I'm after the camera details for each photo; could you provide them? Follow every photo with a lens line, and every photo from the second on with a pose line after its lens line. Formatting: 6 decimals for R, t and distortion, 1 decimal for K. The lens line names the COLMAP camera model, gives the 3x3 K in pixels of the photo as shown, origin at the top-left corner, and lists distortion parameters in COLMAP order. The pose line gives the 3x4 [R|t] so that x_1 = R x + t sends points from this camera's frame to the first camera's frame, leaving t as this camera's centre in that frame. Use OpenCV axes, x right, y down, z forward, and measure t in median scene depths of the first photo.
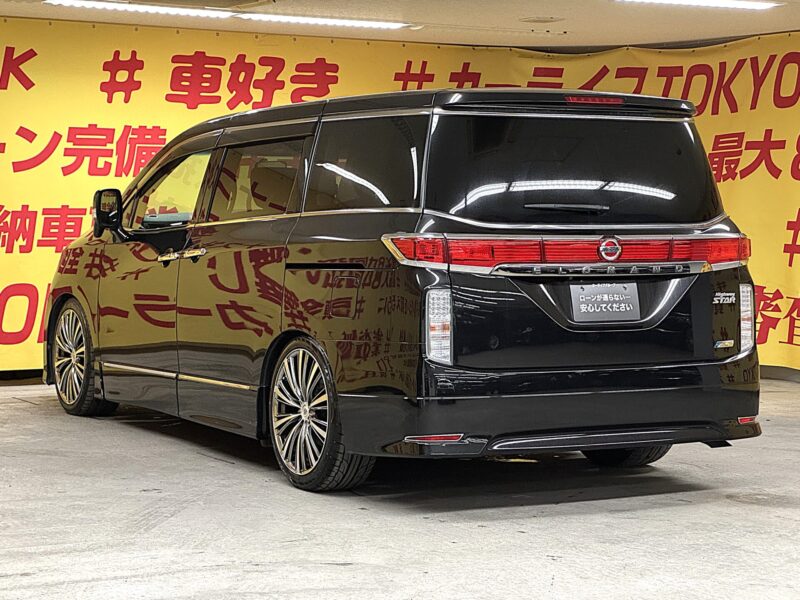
lens RADIAL K [[1775.3, 0, 411.9], [0, 1775.3, 310.8], [0, 0, 1]] dist [0.157086, 0.000000]
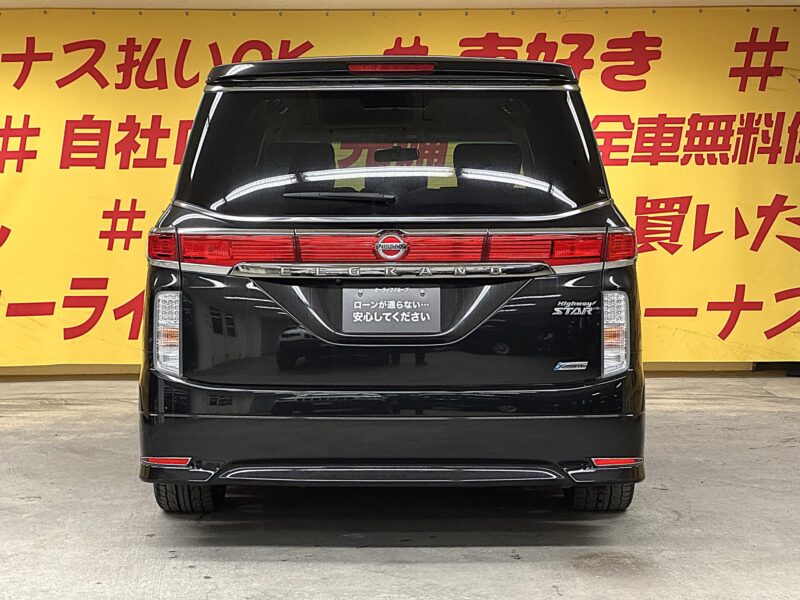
lens RADIAL K [[1775.3, 0, 396.4], [0, 1775.3, 306.5], [0, 0, 1]] dist [0.157086, 0.000000]
pose [[0.866438, 0.021801, -0.498809, 0.464081], [-0.021079, 0.999753, 0.007081, -0.011085], [0.498840, 0.004379, 0.866683, 0.248942]]
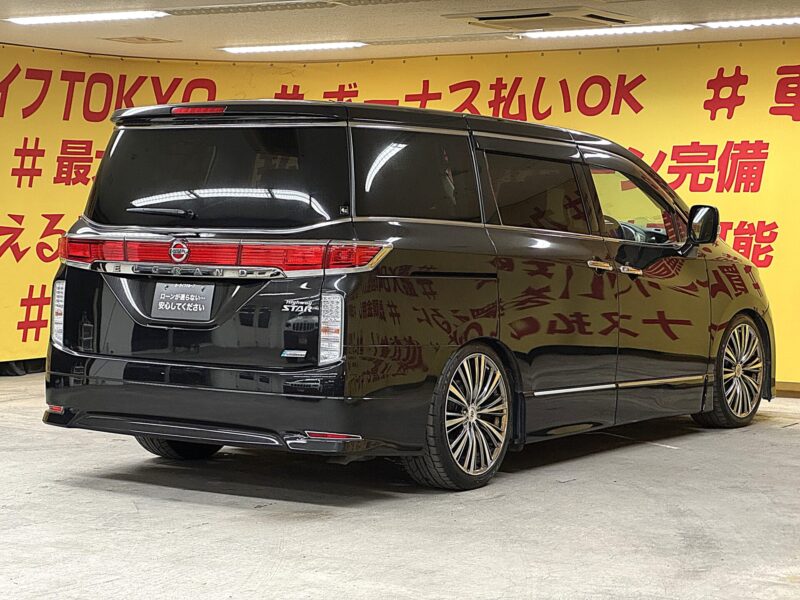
lens RADIAL K [[1775.3, 0, 367.2], [0, 1775.3, 305.4], [0, 0, 1]] dist [0.157086, 0.000000]
pose [[0.438061, 0.045628, -0.897787, 0.975993], [-0.064536, 0.997730, 0.019218, -0.026408], [0.896626, 0.049521, 0.440011, 0.560654]]
